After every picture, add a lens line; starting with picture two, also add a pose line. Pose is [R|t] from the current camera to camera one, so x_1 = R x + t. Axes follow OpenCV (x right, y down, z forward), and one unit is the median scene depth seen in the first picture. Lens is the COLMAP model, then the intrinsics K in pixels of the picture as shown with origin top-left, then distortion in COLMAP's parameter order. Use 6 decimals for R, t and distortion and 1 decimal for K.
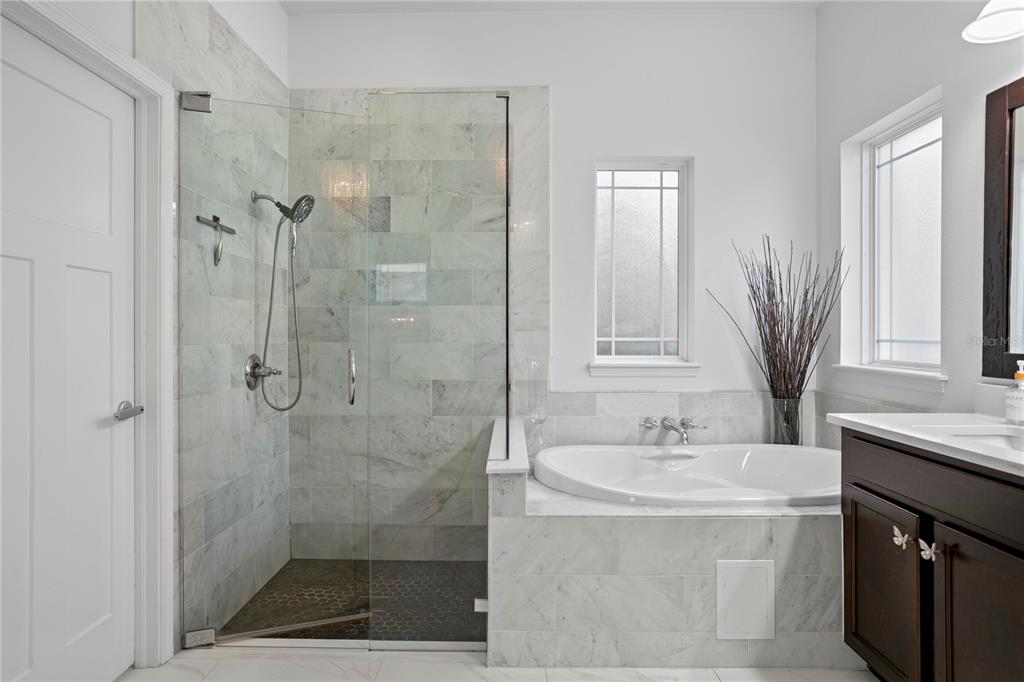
lens RADIAL K [[588.3, 0, 508.1], [0, 588.3, 335.8], [0, 0, 1]] dist [-0.053259, 0.052934]
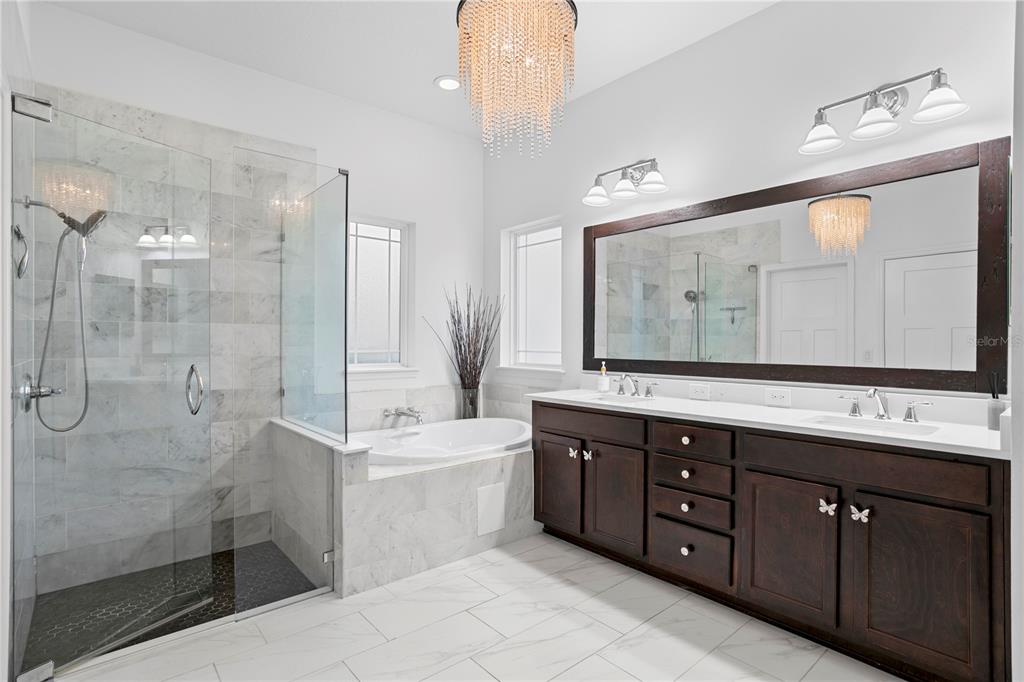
lens RADIAL K [[509.9, 0, 509.3], [0, 509.9, 345.3], [0, 0, 1]] dist [-0.047074, 0.029854]
pose [[0.750734, -0.002898, 0.660598, -0.340160], [0.000180, 0.999991, 0.004183, -0.014120], [-0.660604, -0.003022, 0.750728, -0.084308]]
